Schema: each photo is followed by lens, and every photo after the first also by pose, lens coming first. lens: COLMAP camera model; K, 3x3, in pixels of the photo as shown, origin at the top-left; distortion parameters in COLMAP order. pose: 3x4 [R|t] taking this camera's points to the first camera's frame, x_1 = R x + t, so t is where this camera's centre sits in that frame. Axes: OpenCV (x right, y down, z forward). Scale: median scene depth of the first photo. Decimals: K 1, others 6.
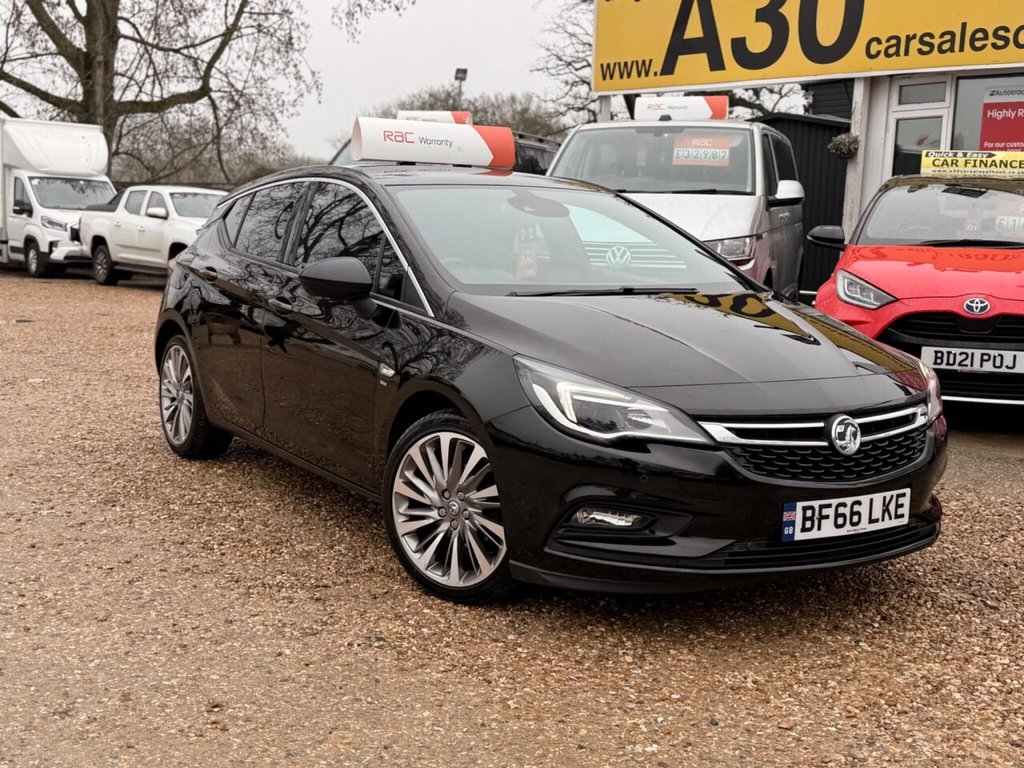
lens RADIAL K [[1232.4, 0, 503.2], [0, 1232.4, 381.1], [0, 0, 1]] dist [0.215355, -0.490731]
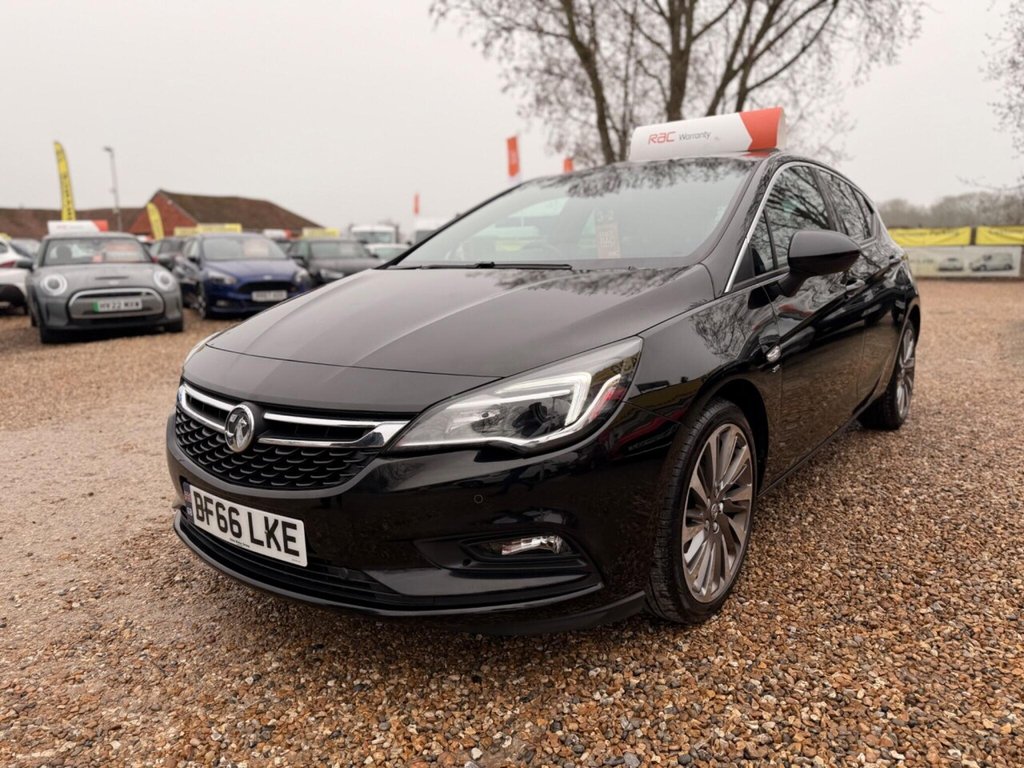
lens RADIAL K [[711.1, 0, 523.0], [0, 711.1, 384.4], [0, 0, 1]] dist [0.030845, -0.044362]
pose [[0.356743, 0.135619, -0.924306, 0.677226], [-0.086995, 0.989930, 0.111672, -0.047505], [0.930143, 0.040572, 0.364949, 0.874504]]
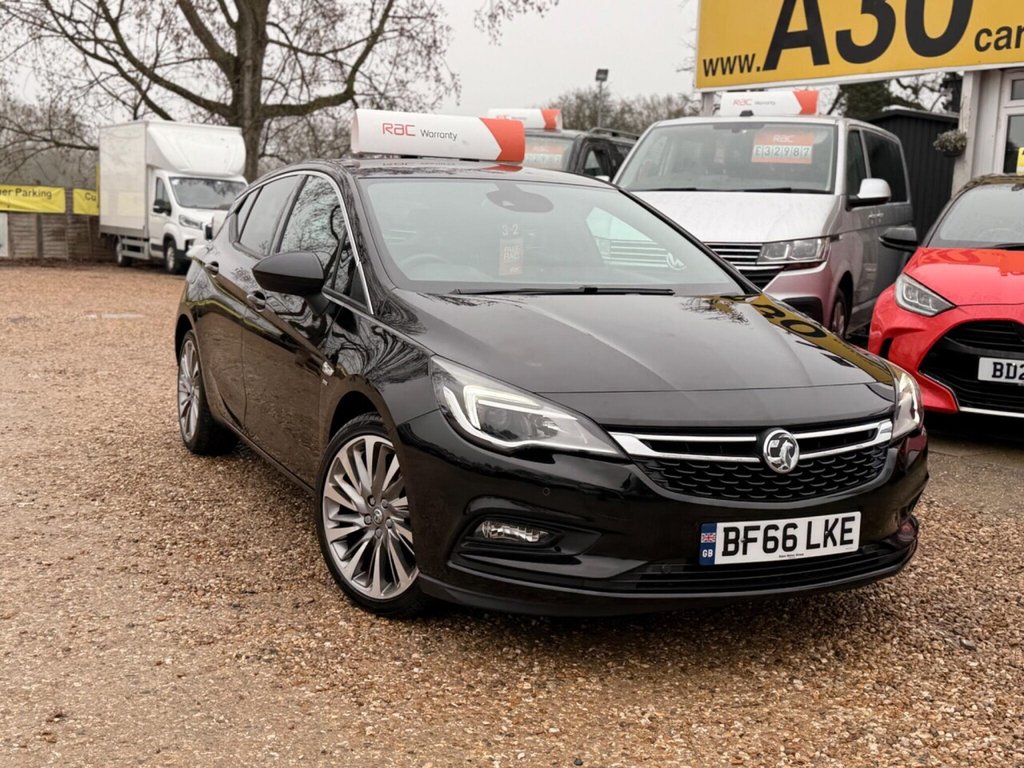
lens RADIAL K [[1232.4, 0, 503.2], [0, 1232.4, 381.1], [0, 0, 1]] dist [0.215355, -0.490731]
pose [[0.992563, 0.023658, -0.119410, 0.157495], [-0.023872, 0.999715, -0.000364, -0.002410], [0.119368, 0.003212, 0.992845, 0.063555]]
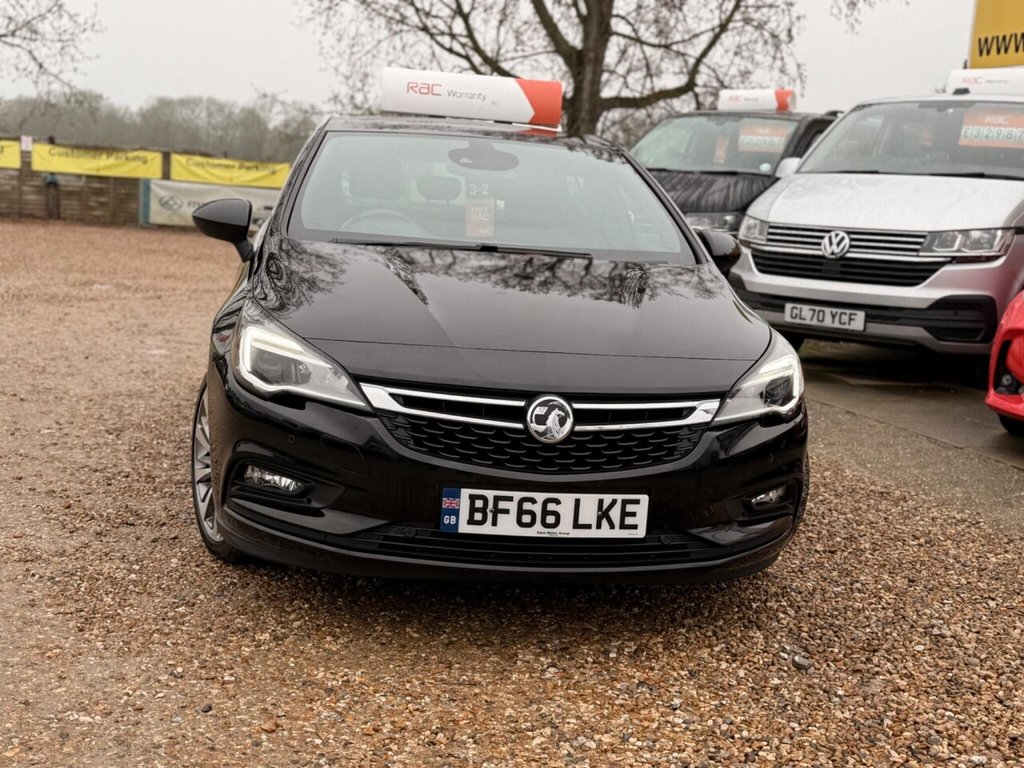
lens RADIAL K [[1232.7, 0, 513.3], [0, 1232.7, 388.4], [0, 0, 1]] dist [0.201013, -0.433492]
pose [[0.917132, 0.098791, -0.386147, 0.498754], [-0.096648, 0.995004, 0.025014, 0.003419], [0.386689, 0.014380, 0.922098, 0.195005]]
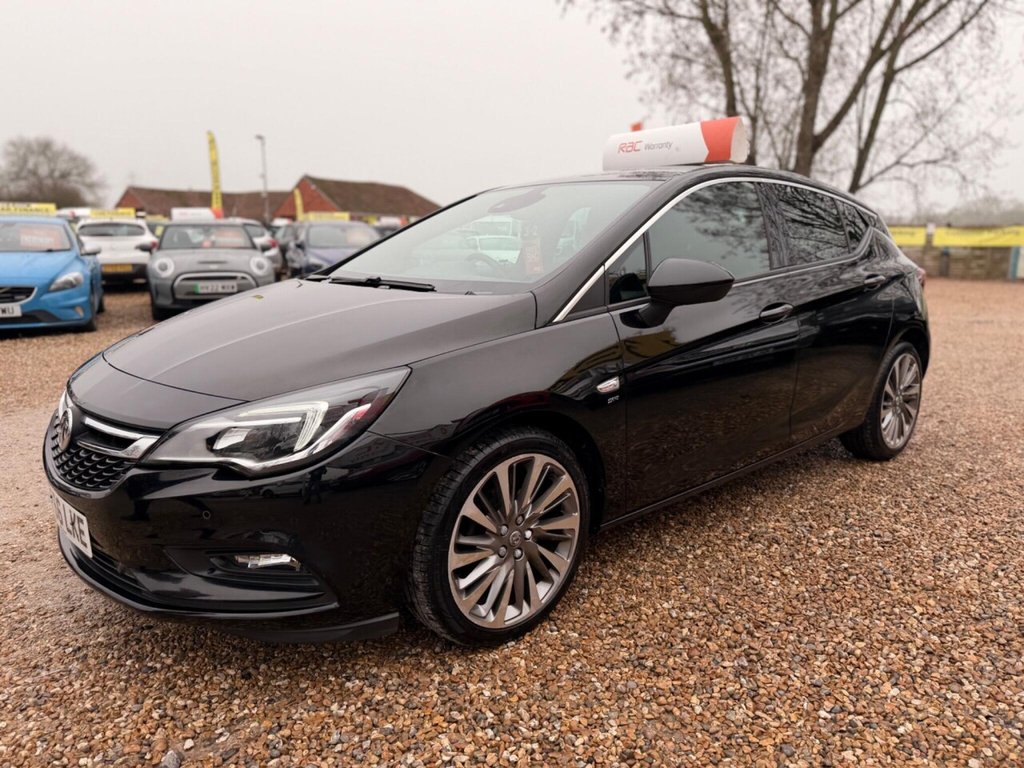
lens RADIAL K [[711.1, 0, 523.0], [0, 711.1, 384.4], [0, 0, 1]] dist [0.030845, -0.044362]
pose [[0.178402, 0.168893, -0.969354, 0.742359], [-0.119500, 0.981585, 0.149031, -0.096465], [0.976674, 0.089250, 0.195299, 1.073222]]
